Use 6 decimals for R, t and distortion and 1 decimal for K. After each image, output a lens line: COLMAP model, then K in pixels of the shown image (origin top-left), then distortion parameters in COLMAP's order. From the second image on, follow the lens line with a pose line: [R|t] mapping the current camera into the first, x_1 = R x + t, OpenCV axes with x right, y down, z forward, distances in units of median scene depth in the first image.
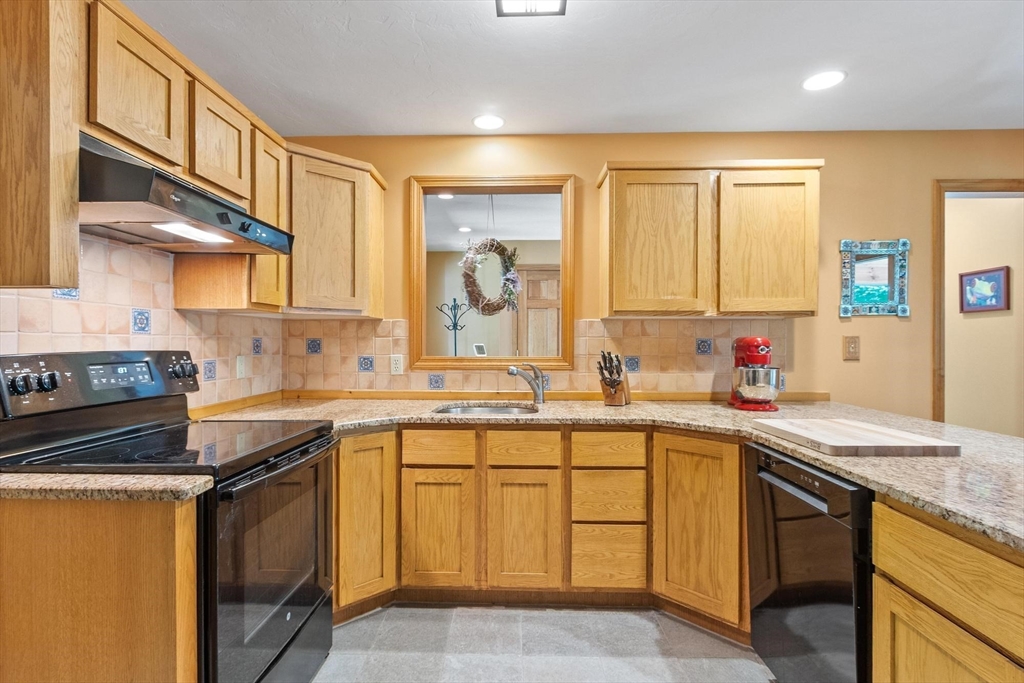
lens RADIAL K [[511.3, 0, 506.9], [0, 511.3, 347.8], [0, 0, 1]] dist [-0.000697, 0.000419]
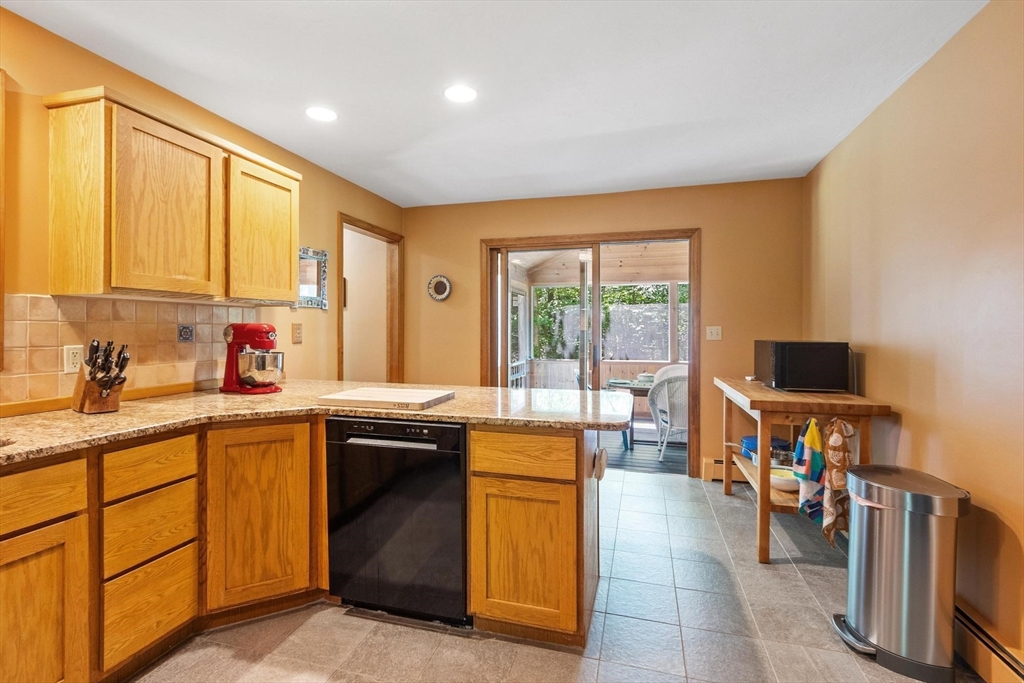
lens RADIAL K [[474.2, 0, 509.4], [0, 474.2, 334.3], [0, 0, 1]] dist [-0.000021, 0.000012]
pose [[0.247807, -0.010157, 0.968756, -0.368294], [0.007377, 0.999936, 0.008597, -0.004601], [-0.968781, 0.005017, 0.247866, 0.288462]]
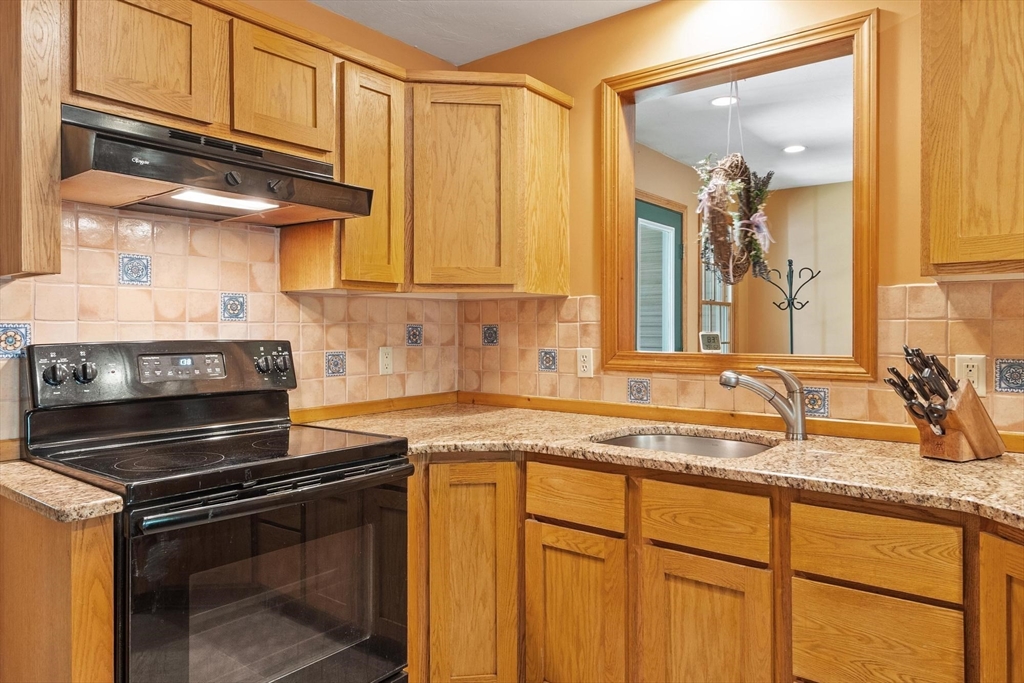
lens RADIAL K [[680.8, 0, 511.2], [0, 680.8, 330.9], [0, 0, 1]] dist [0.002069, 0.004900]
pose [[0.804480, -0.000024, -0.593980, 0.306989], [-0.004099, 0.999976, -0.005591, -0.004729], [0.593966, 0.006933, 0.804460, 0.273423]]
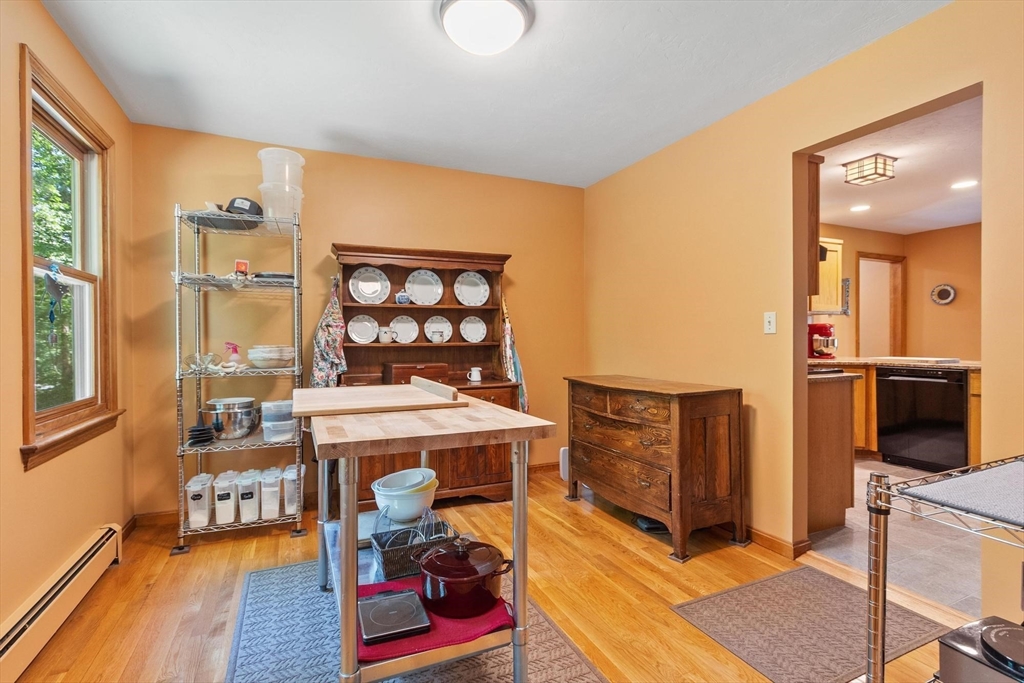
lens RADIAL K [[474.2, 0, 517.5], [0, 474.2, 340.2], [0, 0, 1]] dist [-0.000021, 0.000012]
pose [[0.898611, -0.007567, 0.438680, -1.625678], [0.010097, 0.999943, -0.003434, 0.043278], [-0.438629, 0.007515, 0.898637, -0.195265]]
